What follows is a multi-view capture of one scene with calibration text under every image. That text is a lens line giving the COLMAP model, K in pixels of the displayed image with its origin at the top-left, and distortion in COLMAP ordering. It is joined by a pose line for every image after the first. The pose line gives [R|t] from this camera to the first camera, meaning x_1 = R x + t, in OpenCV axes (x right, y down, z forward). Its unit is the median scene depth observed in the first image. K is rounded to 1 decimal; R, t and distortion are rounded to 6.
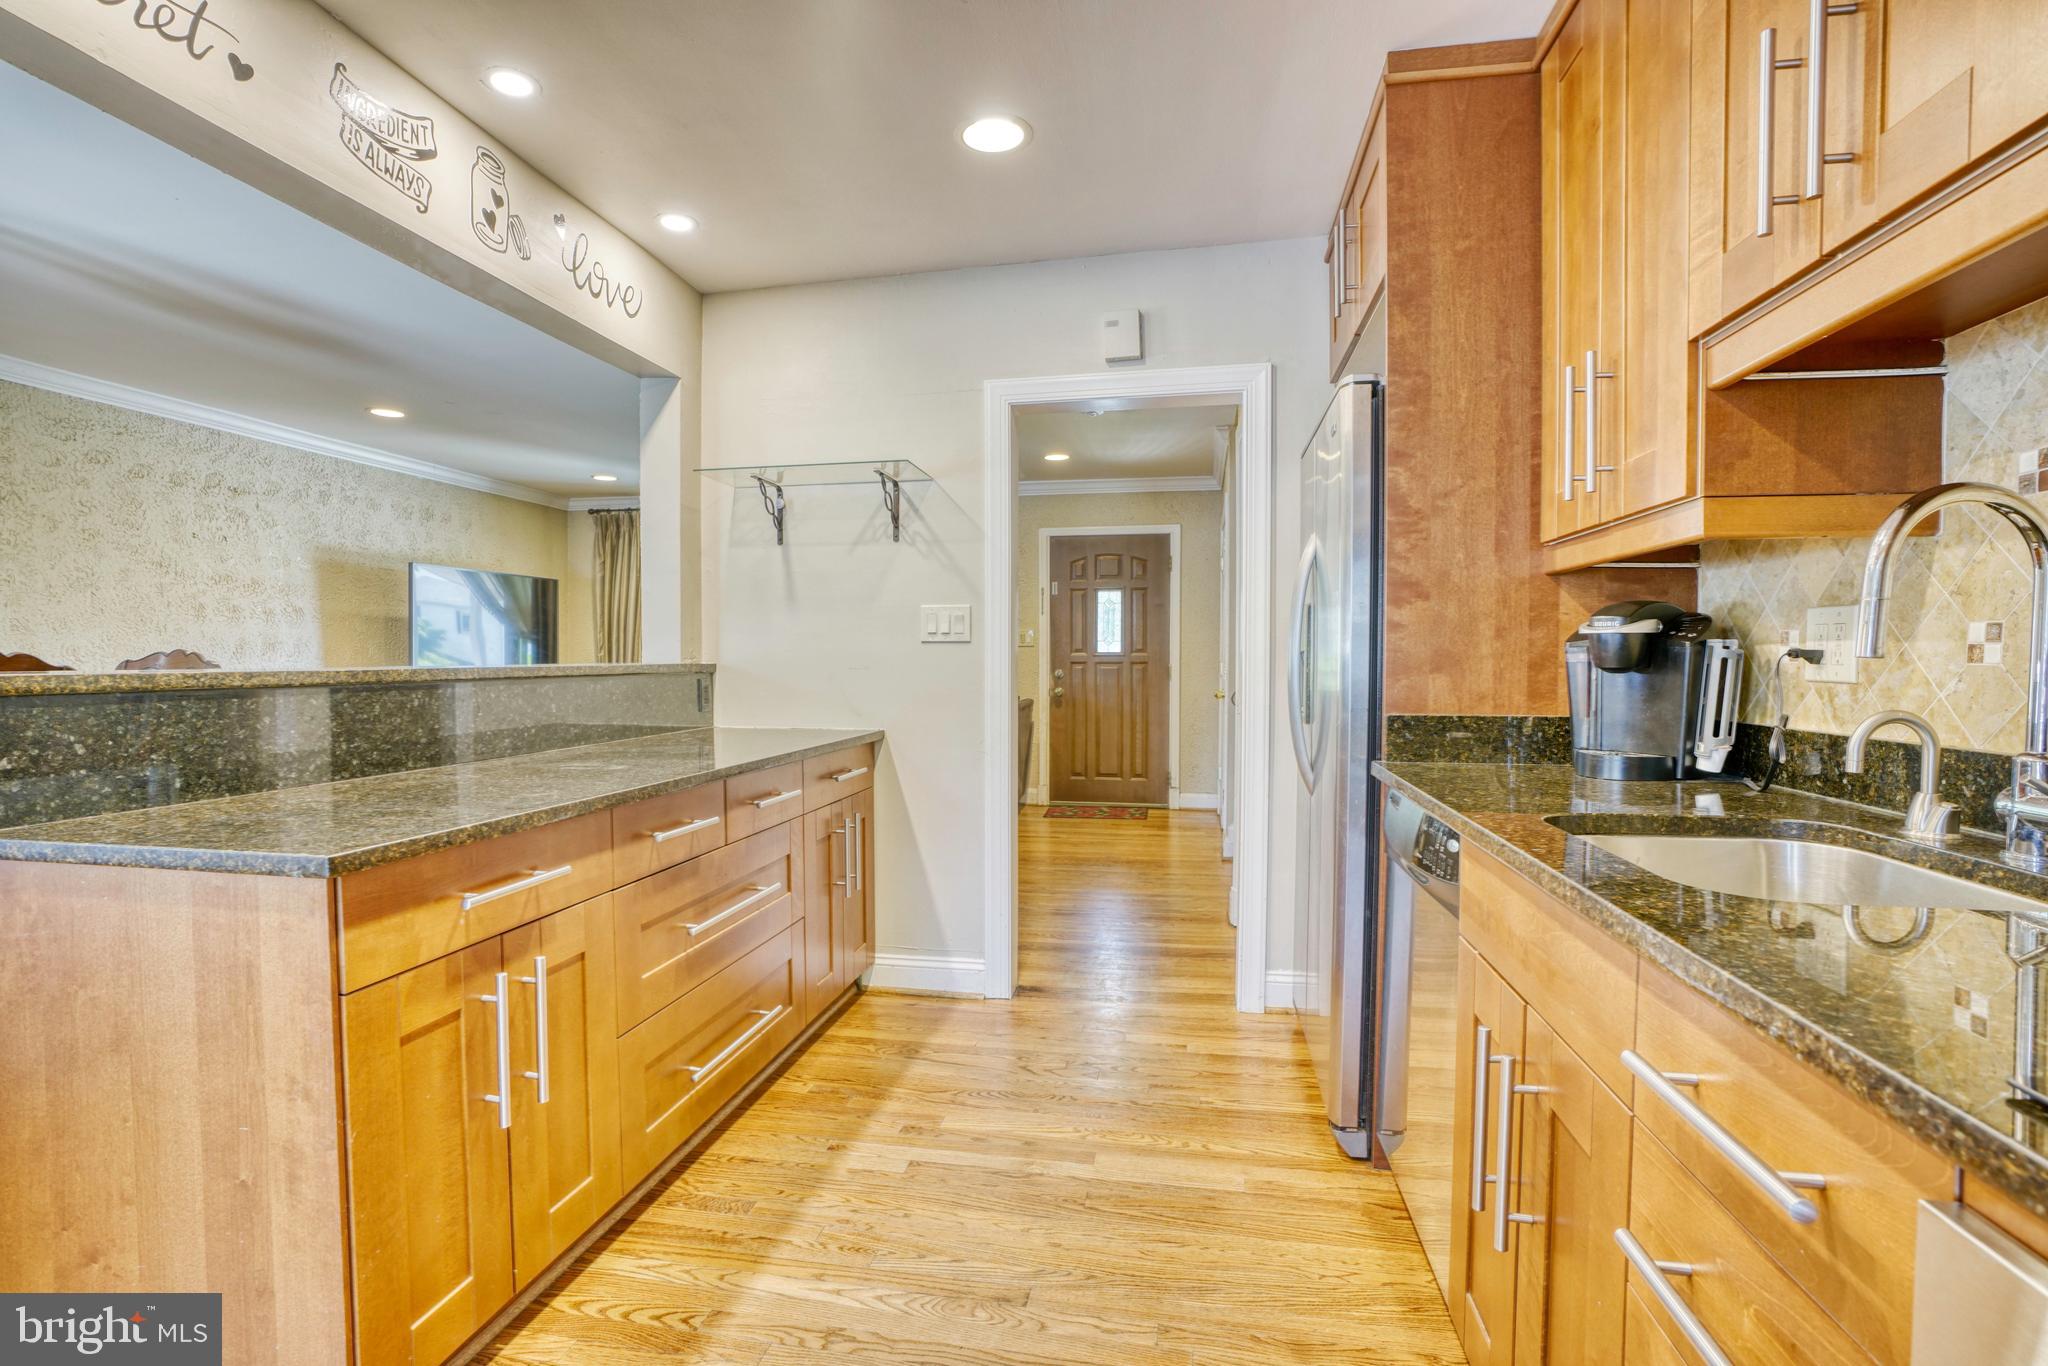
lens RADIAL K [[981.9, 0, 1009.8], [0, 981.9, 692.3], [0, 0, 1]] dist [-0.067168, 0.030067]
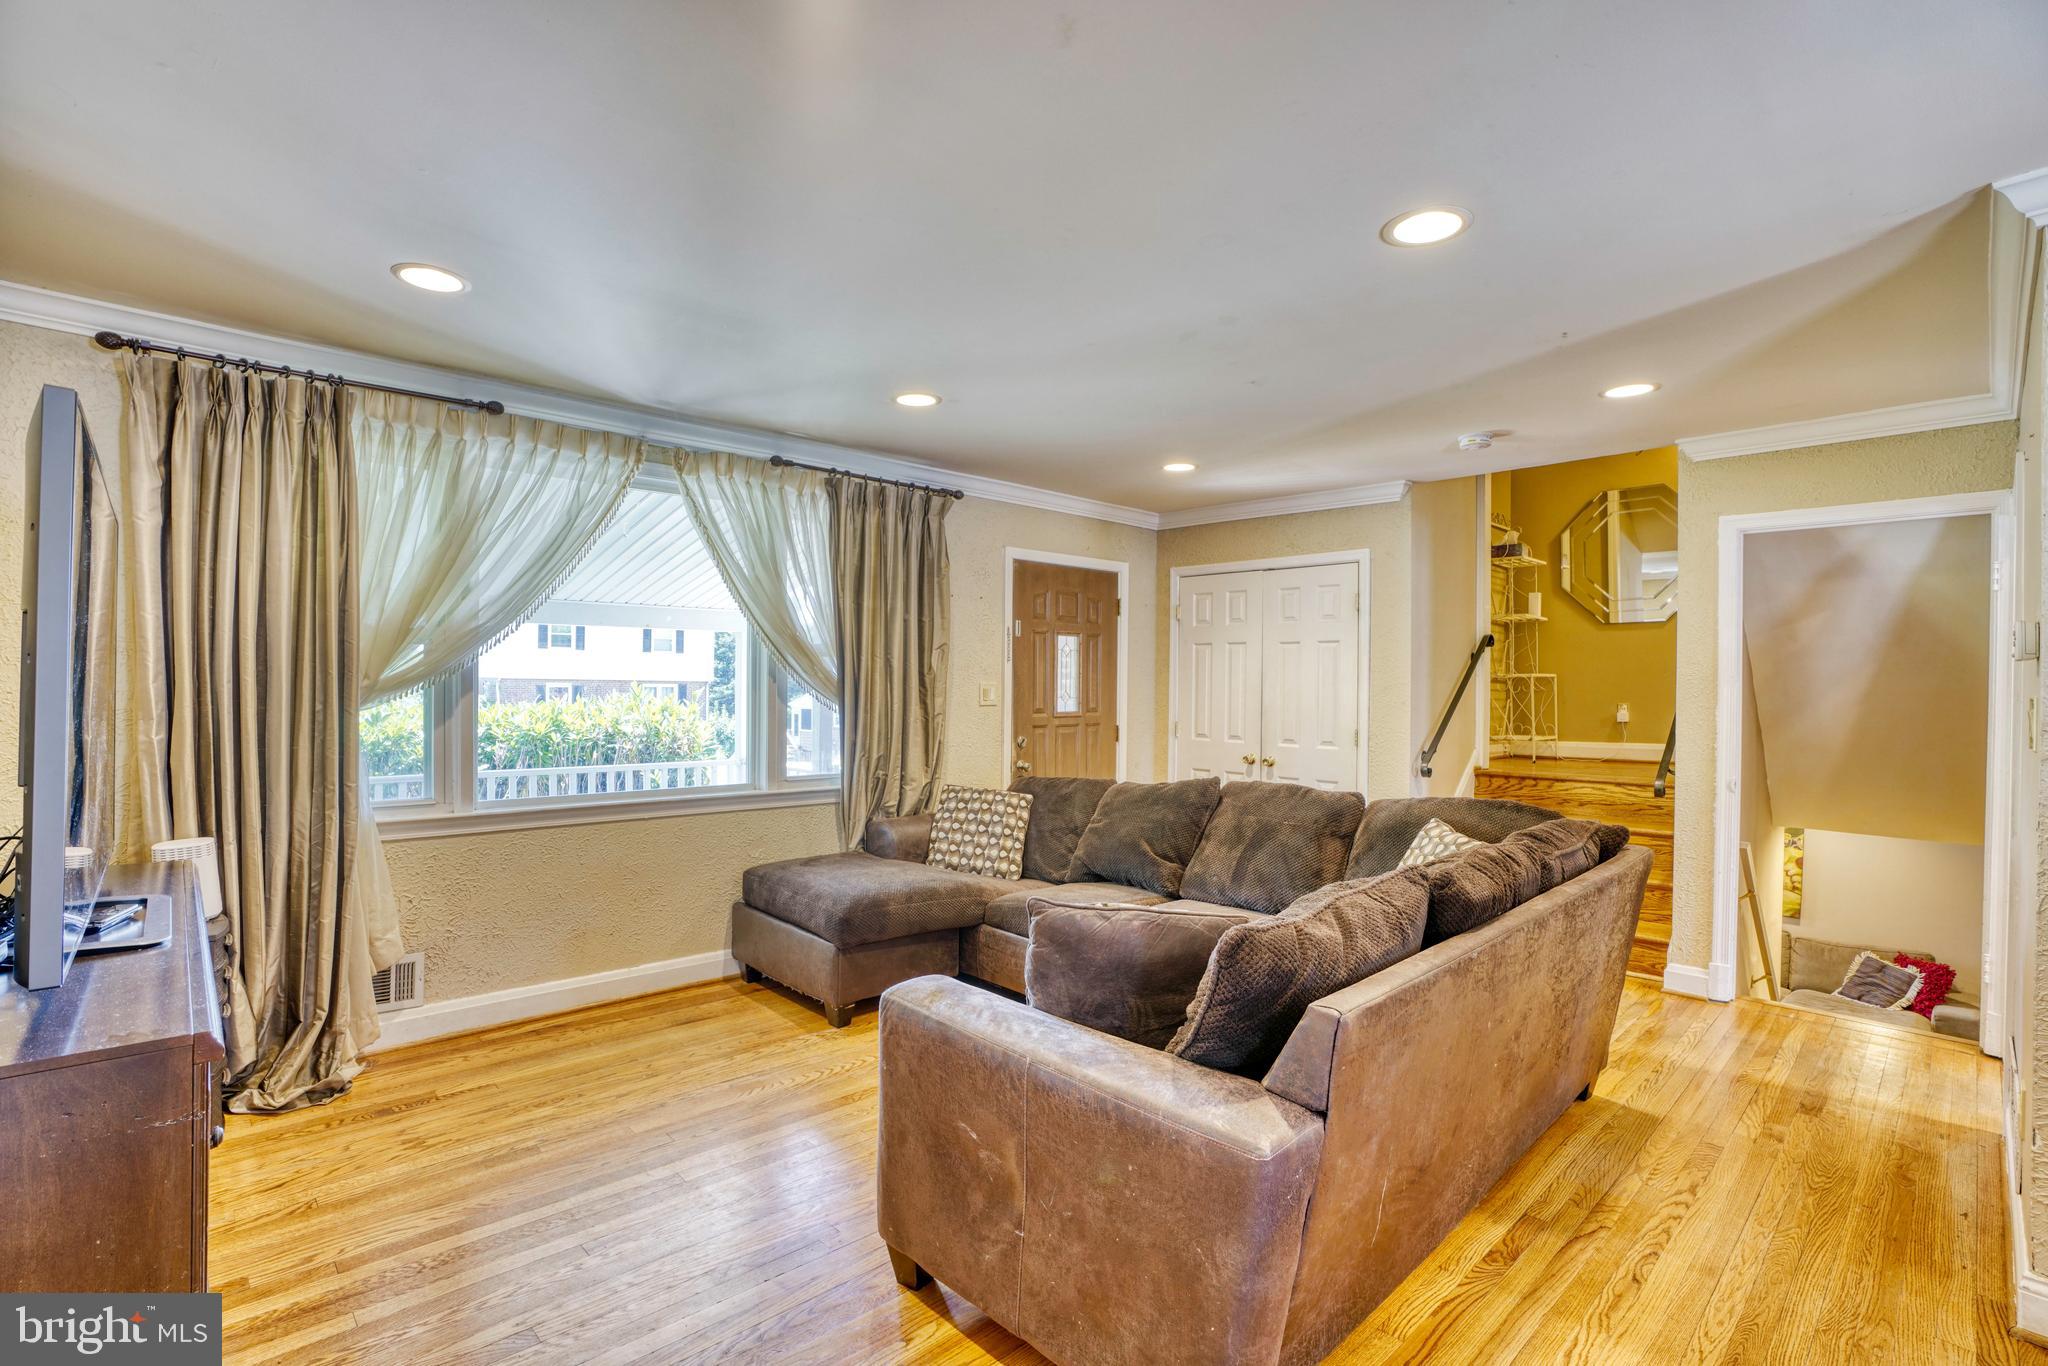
lens RADIAL K [[942.4, 0, 1009.3], [0, 942.4, 690.1], [0, 0, 1]] dist [-0.074519, 0.029327]
pose [[0.591539, -0.000683, 0.806276, -1.972221], [0.019780, 0.999711, -0.013665, -0.173206], [-0.806034, 0.024031, 0.591381, 2.085572]]
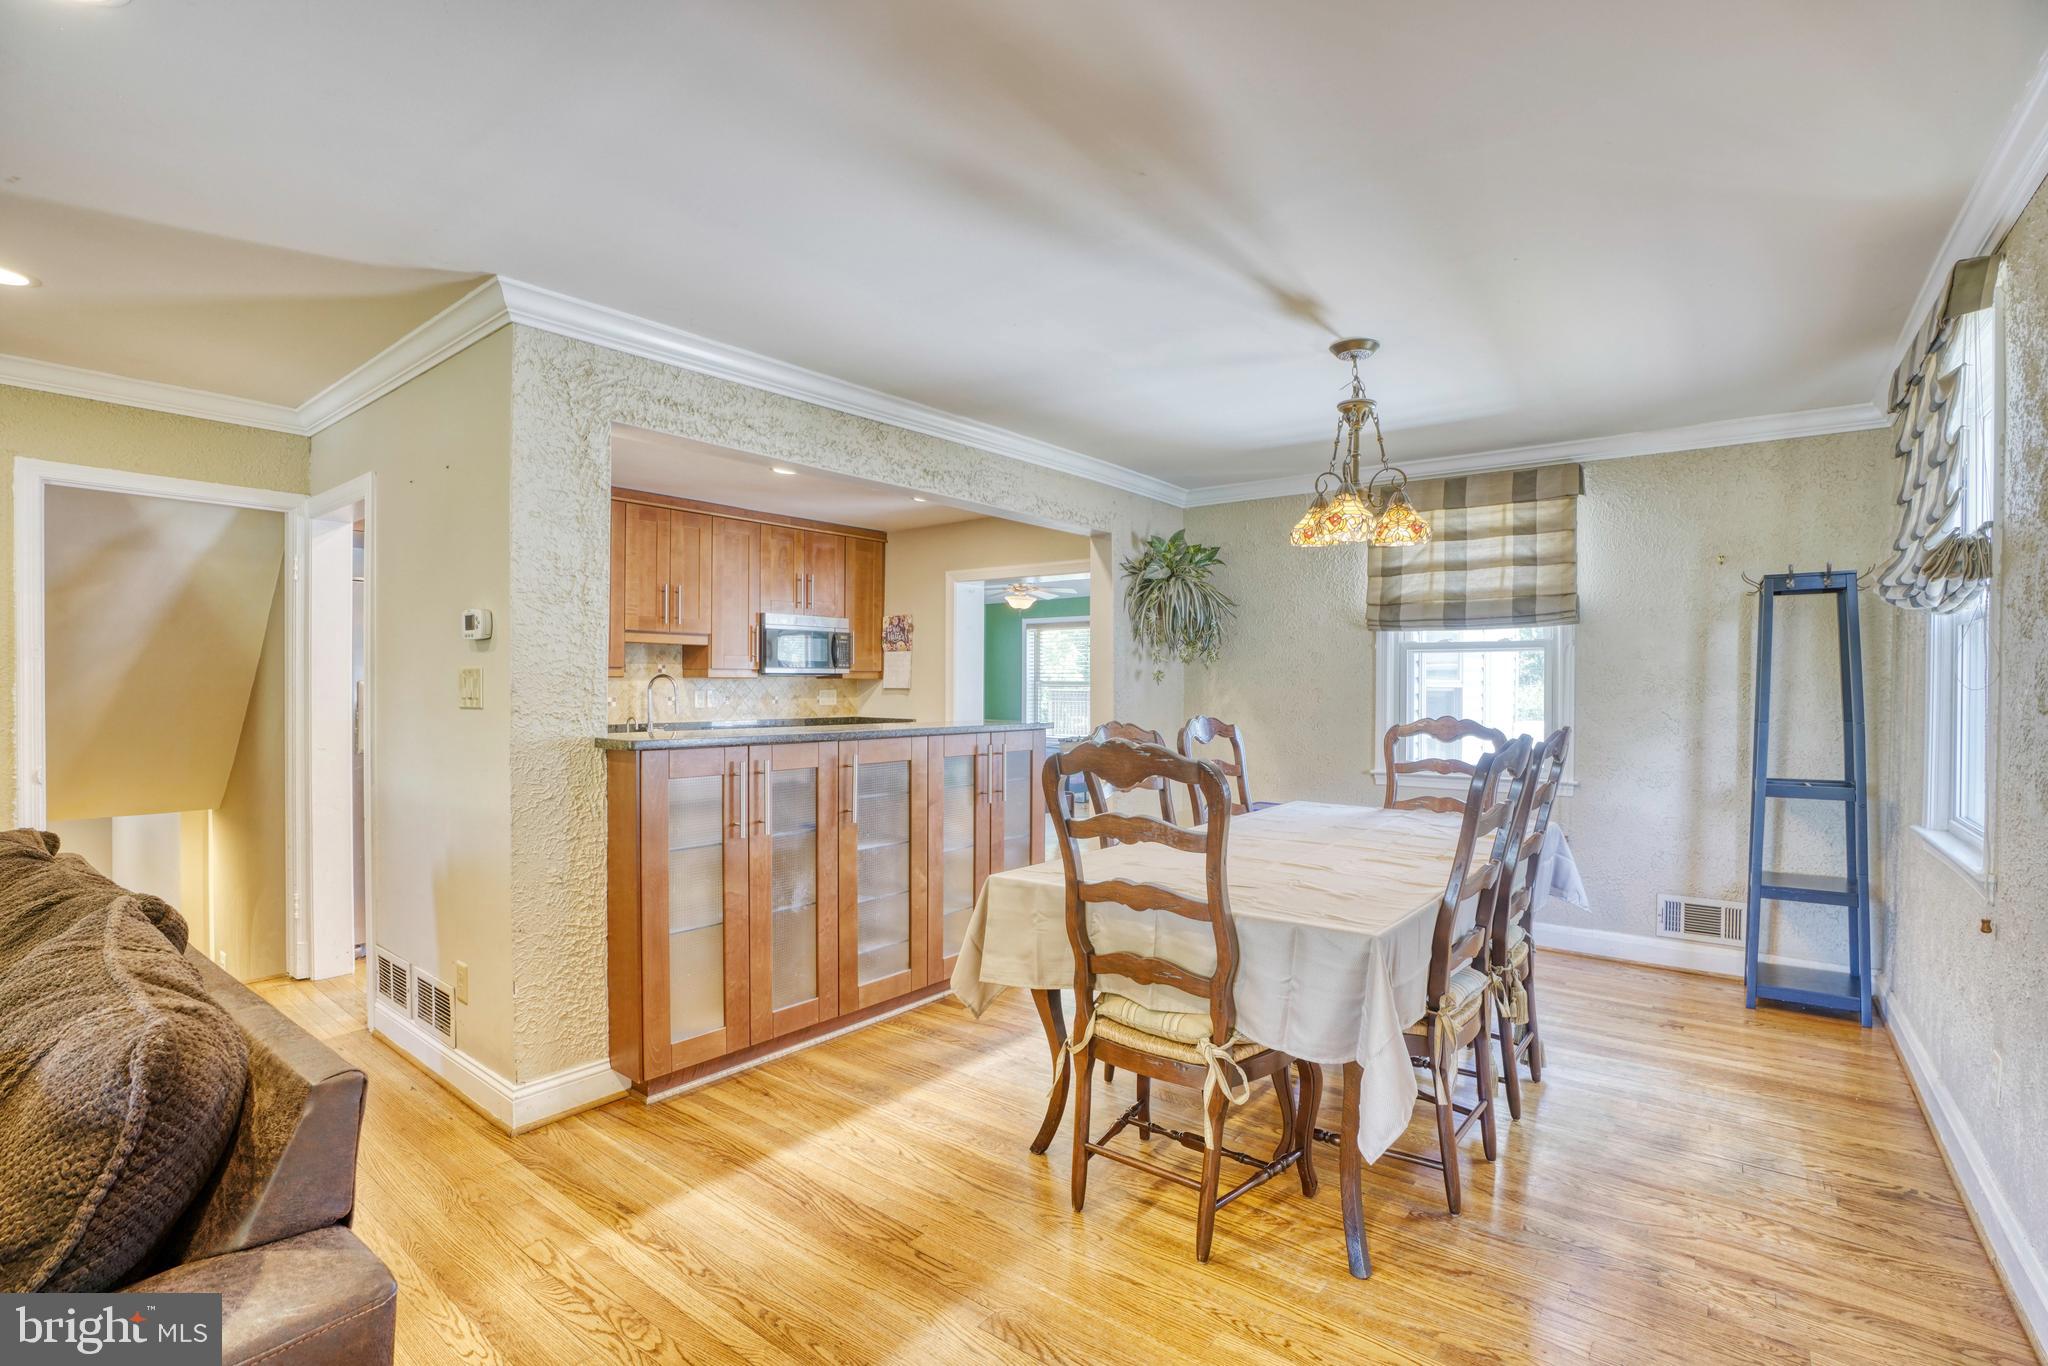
lens RADIAL K [[942.4, 0, 1009.3], [0, 942.4, 690.1], [0, 0, 1]] dist [-0.074519, 0.029327]
pose [[-0.879591, -0.008834, 0.475648, -1.829828], [0.010788, 0.999200, 0.038506, -0.167250], [-0.475608, 0.039001, -0.878793, 2.574097]]
